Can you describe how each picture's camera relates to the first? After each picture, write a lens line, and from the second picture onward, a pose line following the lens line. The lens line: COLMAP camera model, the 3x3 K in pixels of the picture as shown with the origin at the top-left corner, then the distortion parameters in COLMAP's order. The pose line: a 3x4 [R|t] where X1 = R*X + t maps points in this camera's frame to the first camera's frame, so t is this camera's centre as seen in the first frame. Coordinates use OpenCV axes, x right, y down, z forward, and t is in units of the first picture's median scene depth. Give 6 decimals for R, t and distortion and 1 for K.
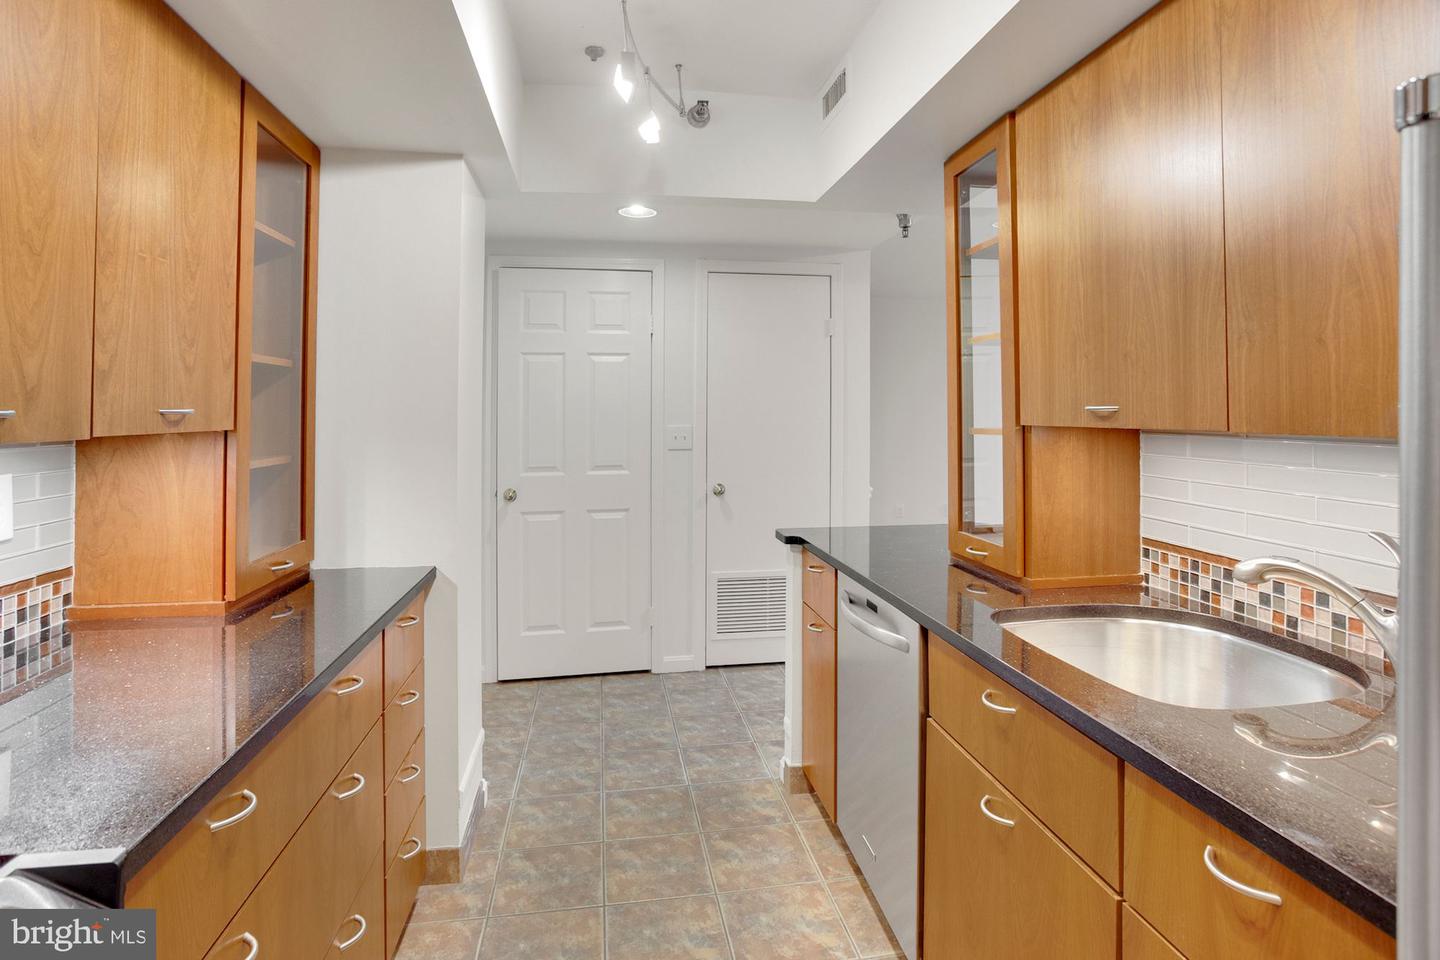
lens RADIAL K [[752.7, 0, 733.3], [0, 752.7, 391.4], [0, 0, 1]] dist [-0.050365, 0.026617]
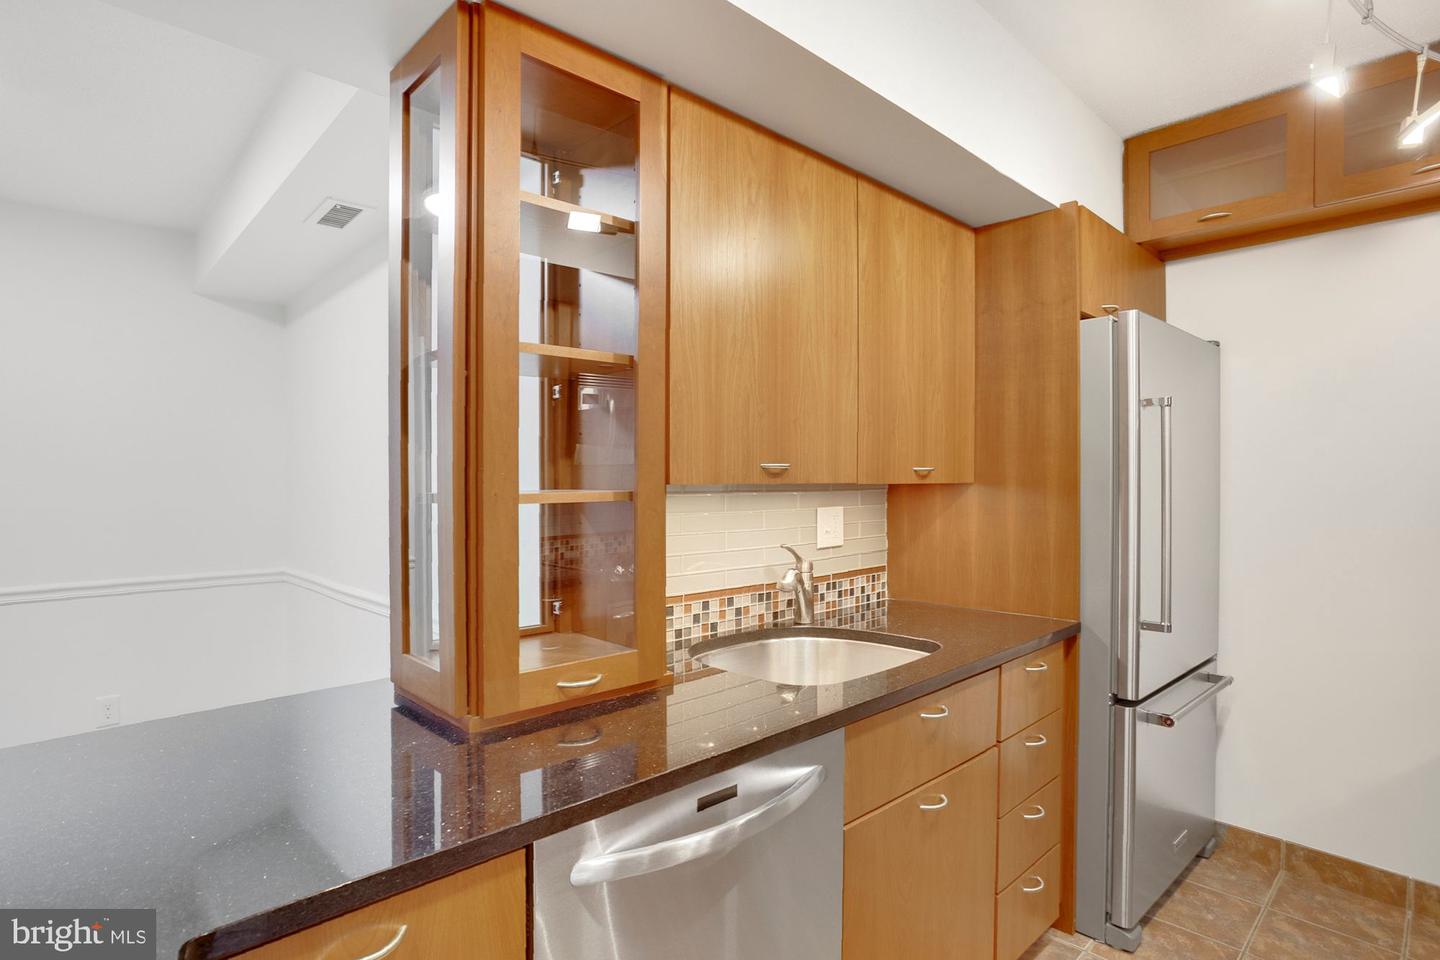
lens RADIAL K [[752.7, 0, 724.5], [0, 752.7, 484.3], [0, 0, 1]] dist [-0.050365, 0.026617]
pose [[-0.562763, -0.003228, 0.826612, -0.365939], [-0.021311, 0.999717, -0.010604, 0.062565], [-0.826344, -0.023583, -0.562672, 1.662369]]
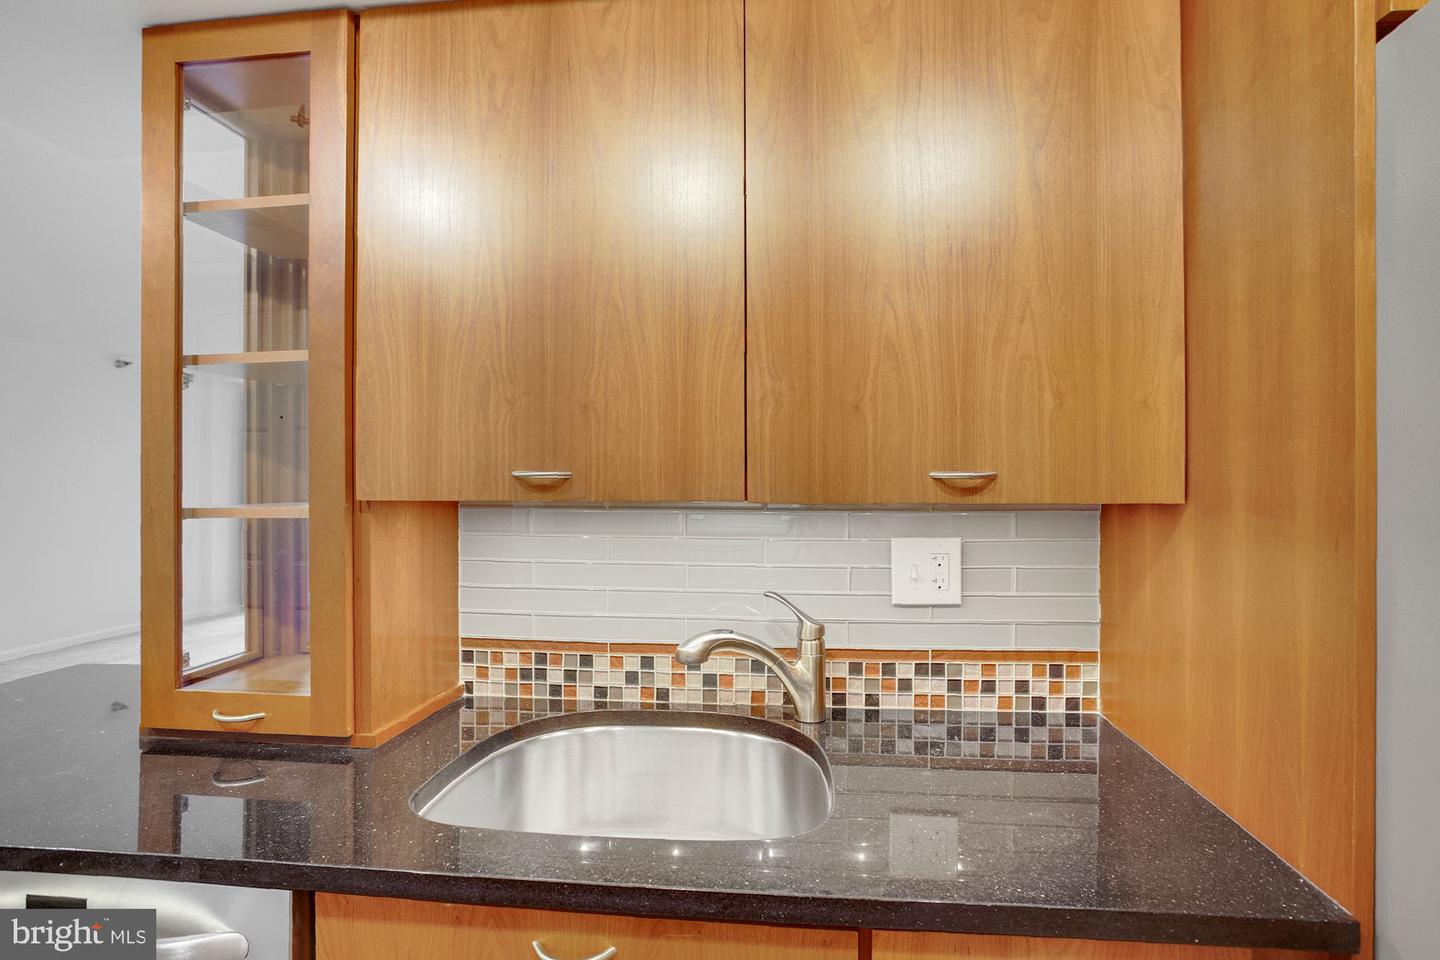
lens RADIAL K [[752.7, 0, 733.9], [0, 752.7, 476.0], [0, 0, 1]] dist [-0.050365, 0.026617]
pose [[0.277669, 0.005521, 0.960661, -0.166114], [-0.024135, 0.999708, 0.001231, 0.018141], [-0.960374, -0.023527, 0.277721, 0.601028]]
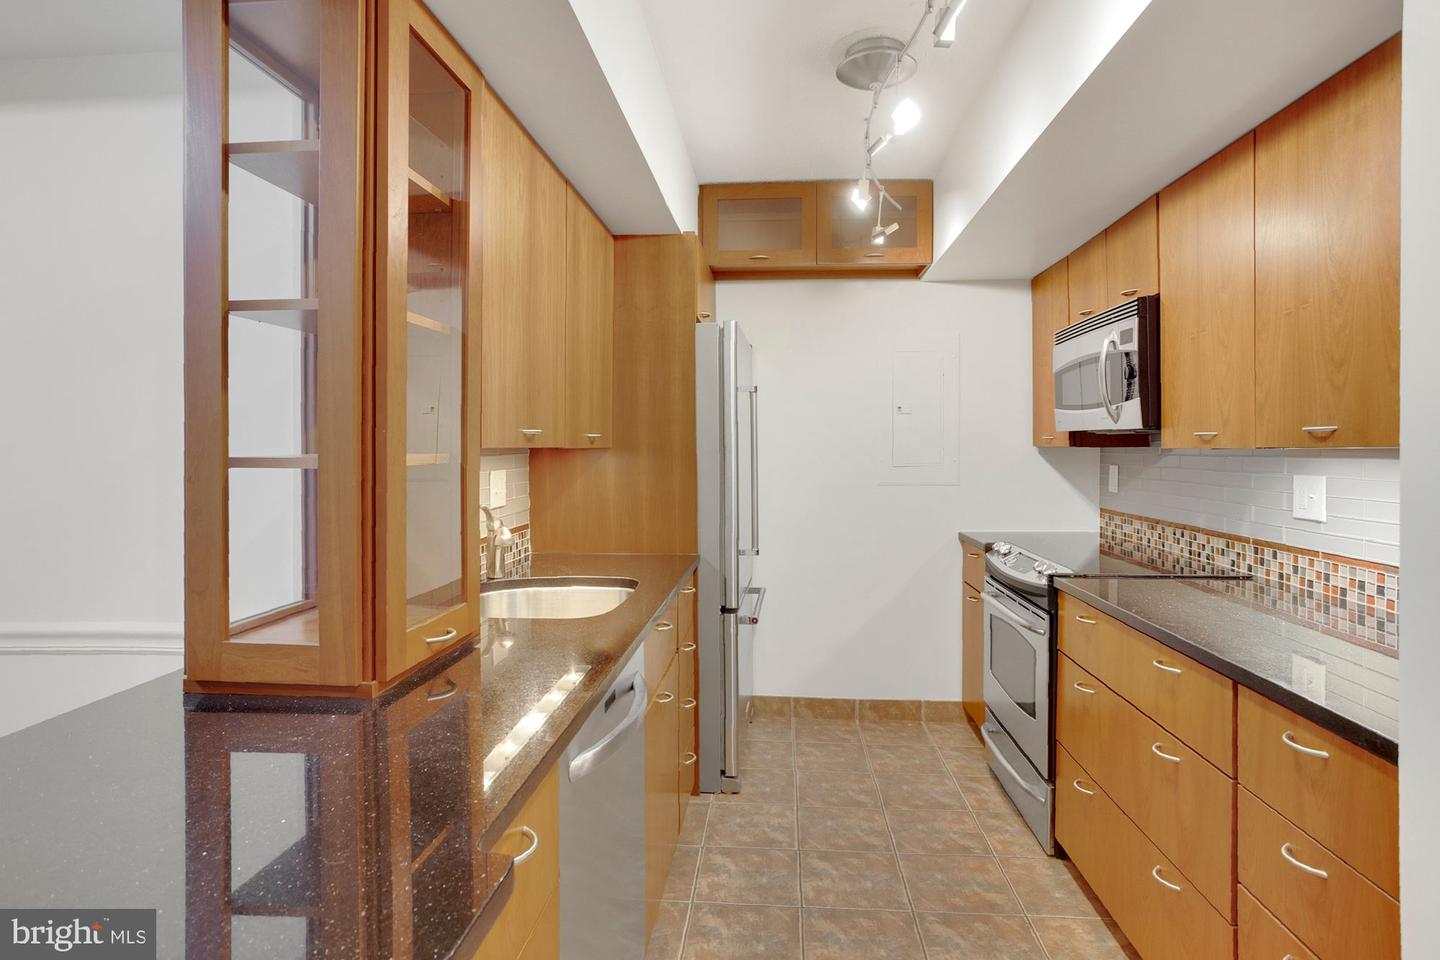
lens RADIAL K [[752.7, 0, 714.8], [0, 752.7, 450.9], [0, 0, 1]] dist [-0.050365, 0.026617]
pose [[-0.964969, 0.001578, 0.262358, -0.113460], [-0.005024, 0.999687, -0.024489, 0.083375], [-0.262314, -0.024949, -0.964660, 2.083046]]
